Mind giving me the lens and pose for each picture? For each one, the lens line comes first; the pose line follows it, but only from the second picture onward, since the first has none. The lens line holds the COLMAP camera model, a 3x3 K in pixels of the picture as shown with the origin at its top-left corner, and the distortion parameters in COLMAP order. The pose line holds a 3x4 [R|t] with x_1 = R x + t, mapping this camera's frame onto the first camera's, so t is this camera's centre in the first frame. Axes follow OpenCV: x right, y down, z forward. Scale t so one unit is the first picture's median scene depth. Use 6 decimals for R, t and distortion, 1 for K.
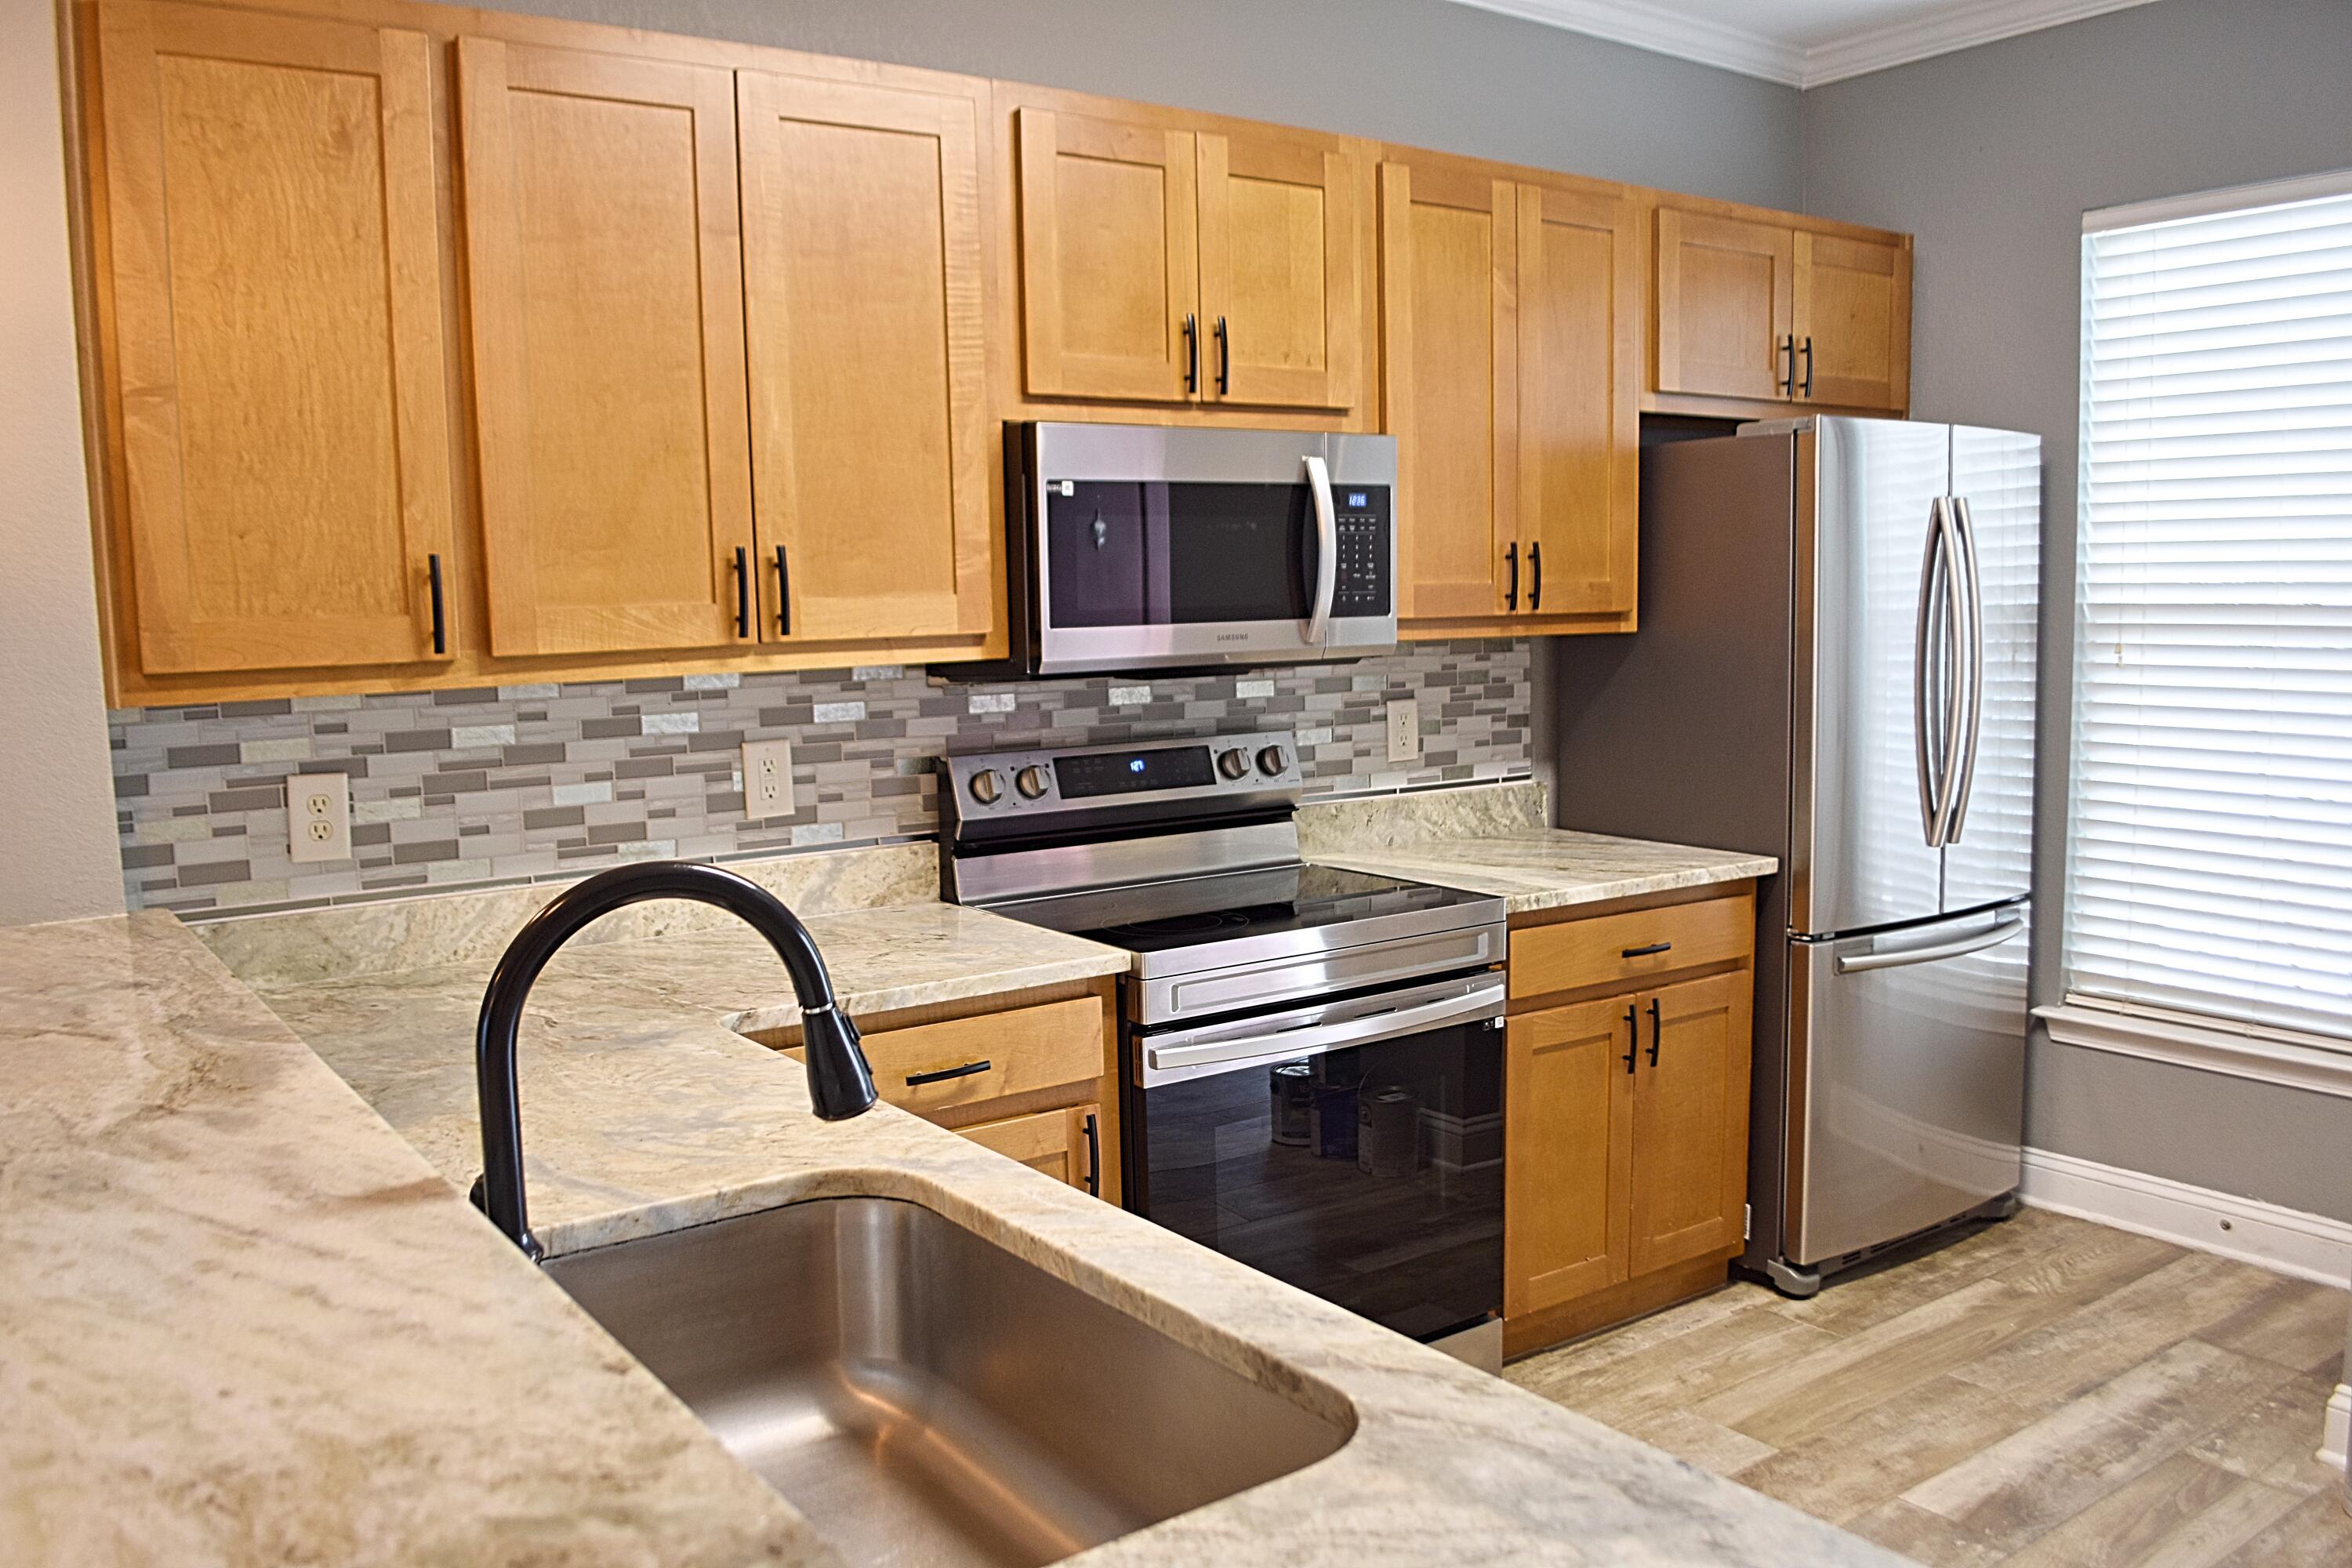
lens RADIAL K [[1860.6, 0, 1172.0], [0, 1860.6, 807.4], [0, 0, 1]] dist [-0.075281, 0.005433]
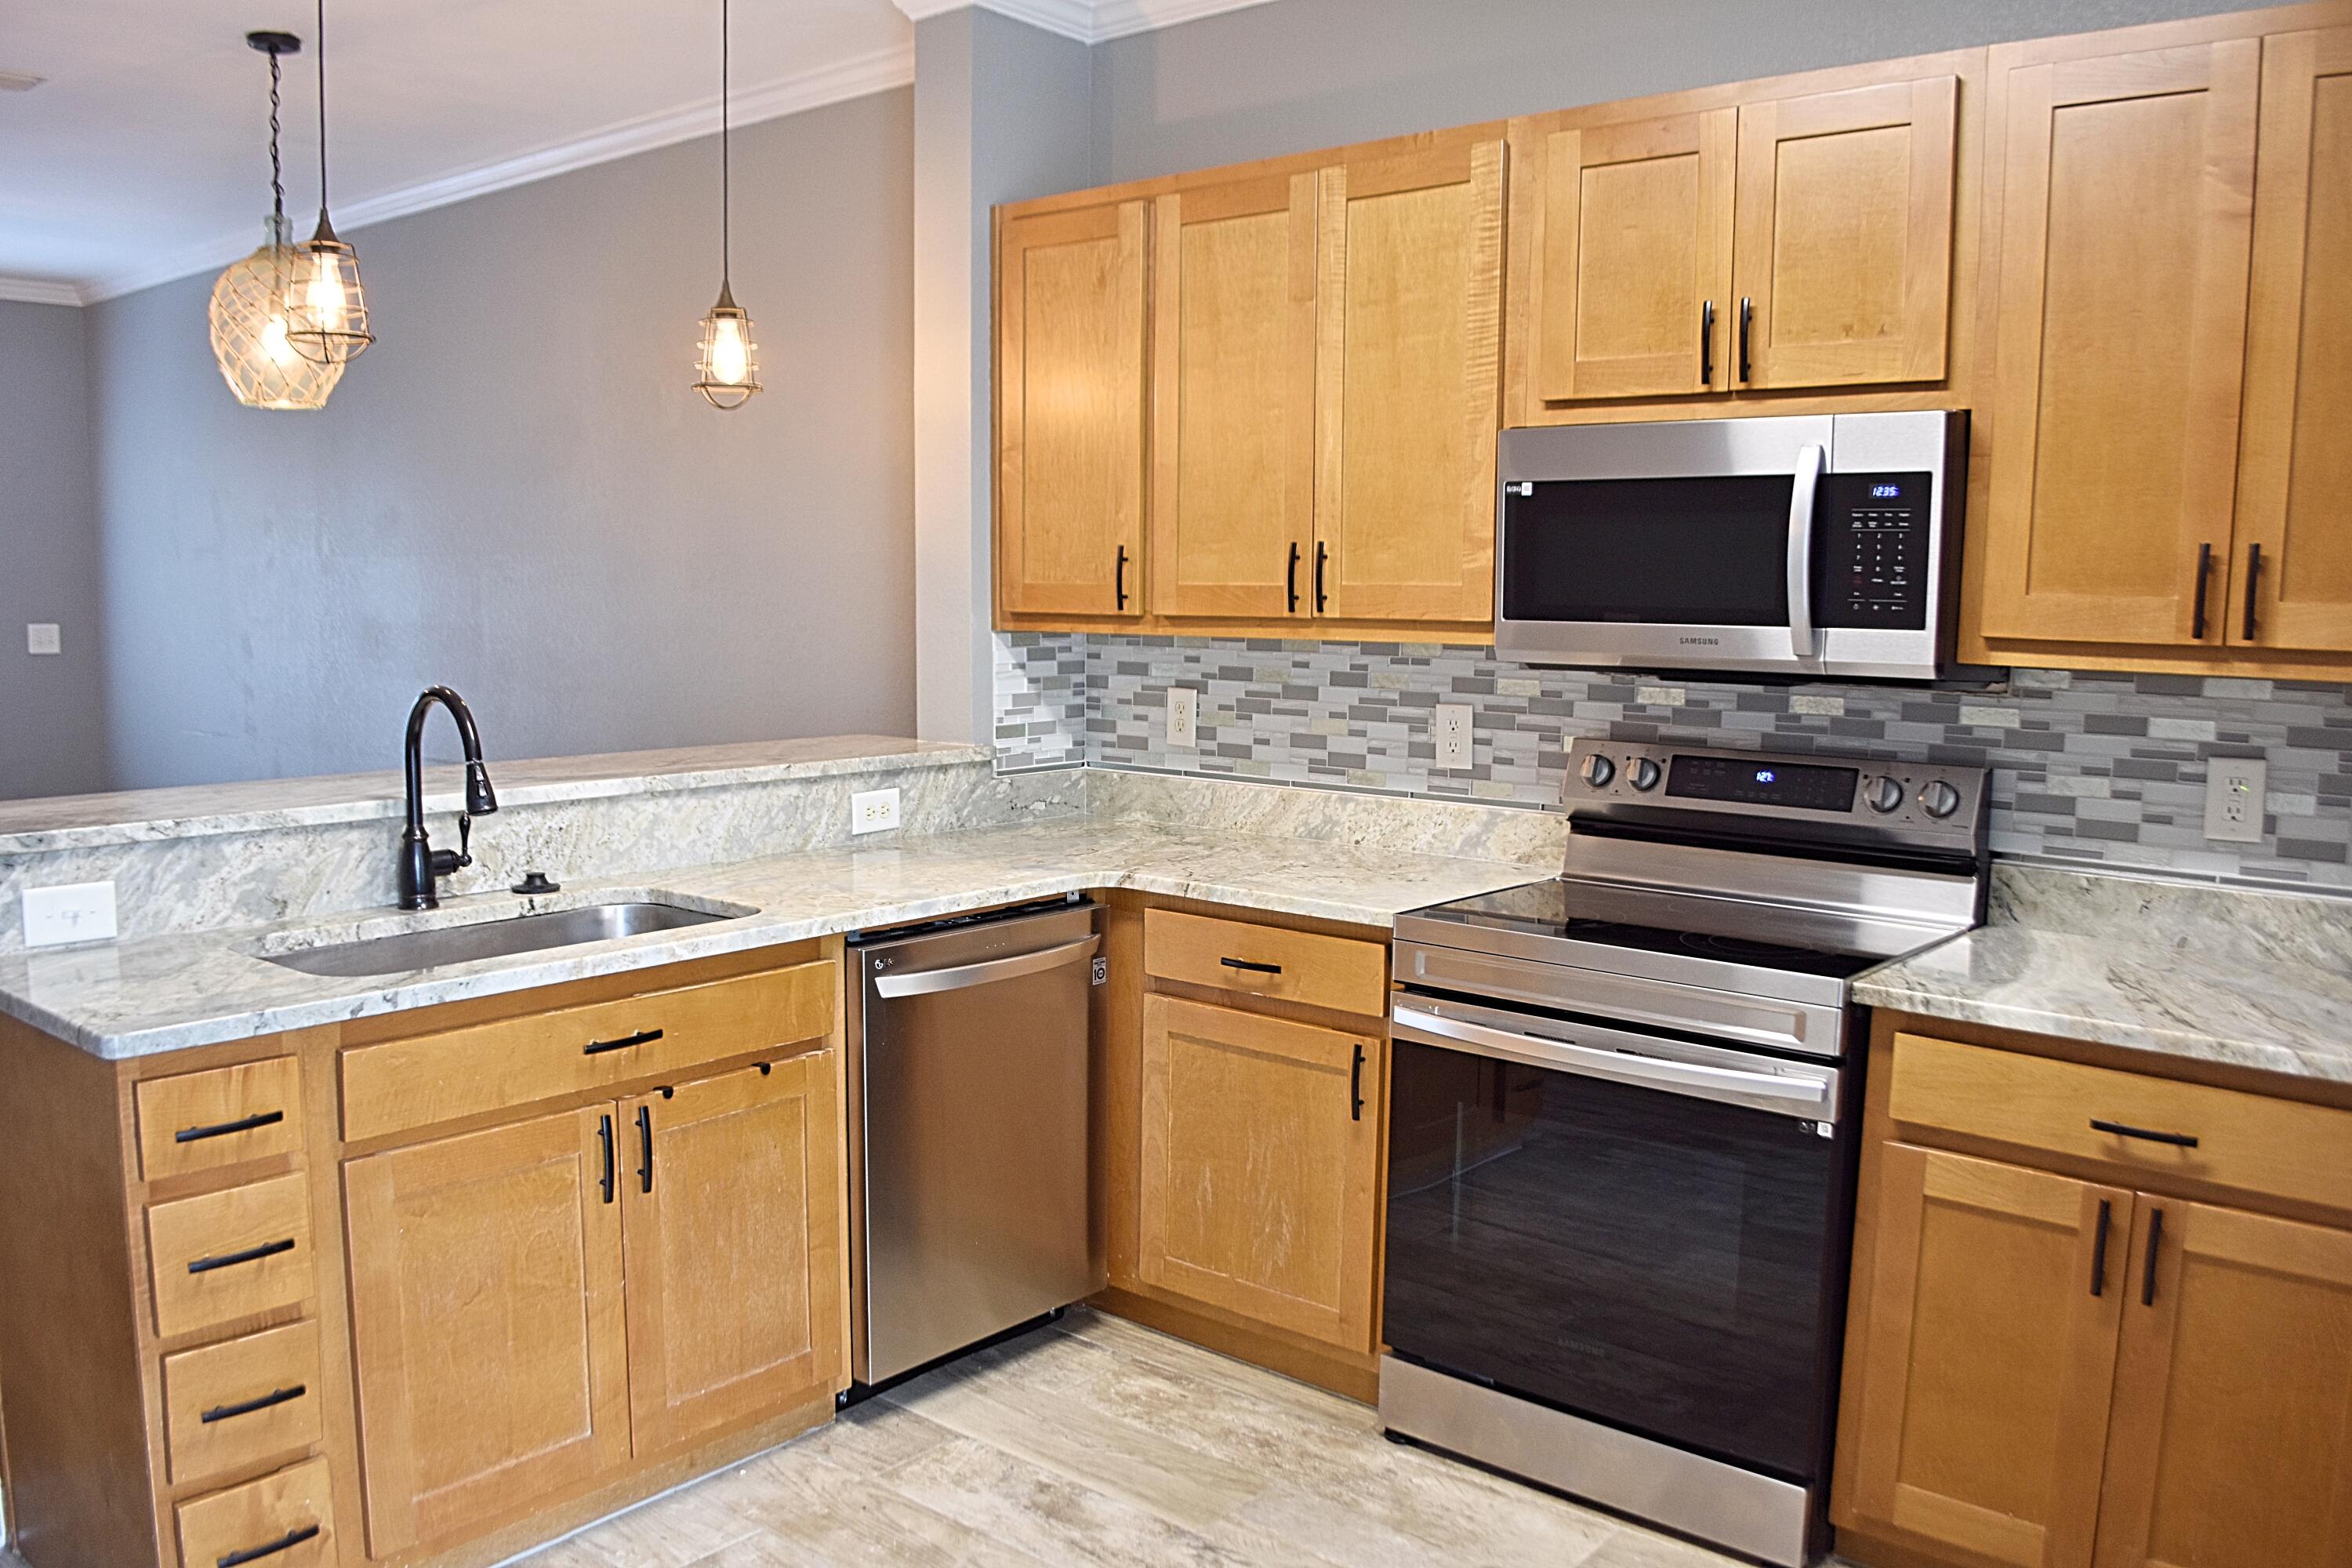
lens RADIAL K [[1860.6, 0, 1166.2], [0, 1860.6, 797.1], [0, 0, 1]] dist [-0.075281, 0.005433]
pose [[0.253665, 0.136486, -0.957615, 0.908774], [-0.132106, 0.985607, 0.105481, -0.080356], [0.958229, 0.099750, 0.268045, 0.521340]]
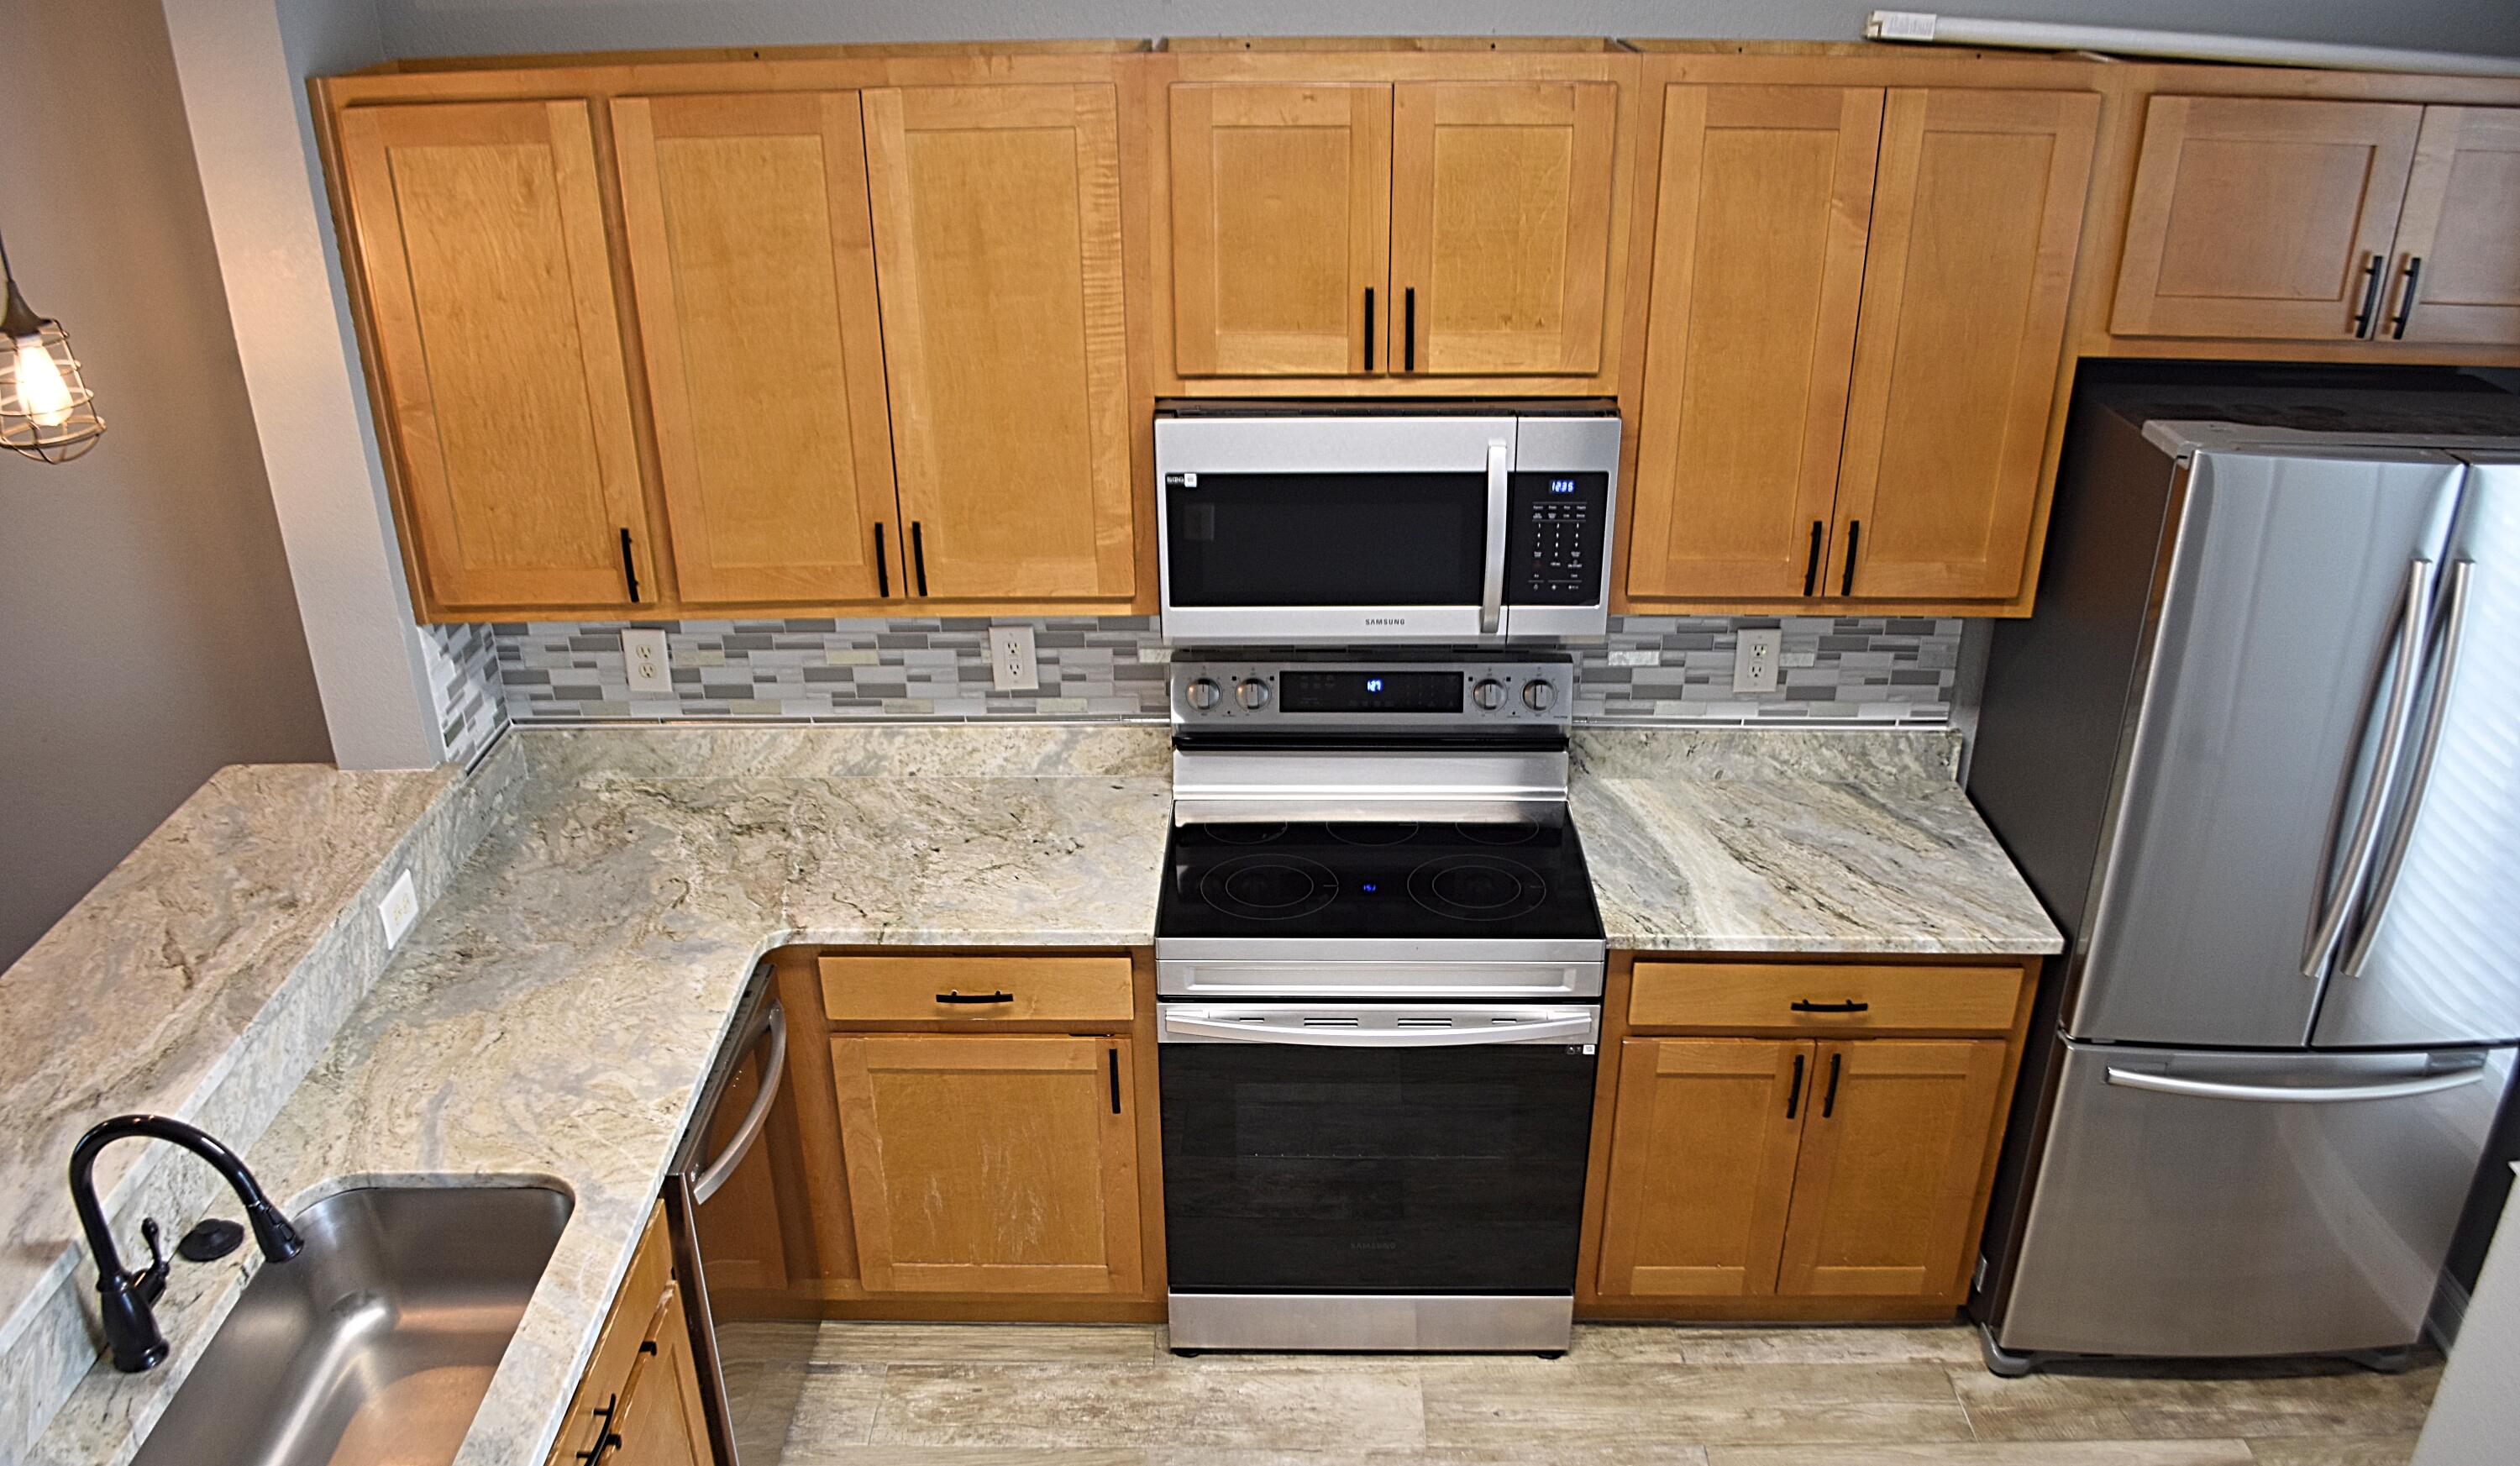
lens RADIAL K [[2020.4, 0, 1252.8], [0, 2020.4, 868.8], [0, 0, 1]] dist [-0.080776, 0.015976]
pose [[0.810278, 0.285349, -0.511885, 0.587583], [-0.077828, 0.918112, 0.388604, -0.399758], [0.580855, -0.275038, 0.766134, 0.105054]]
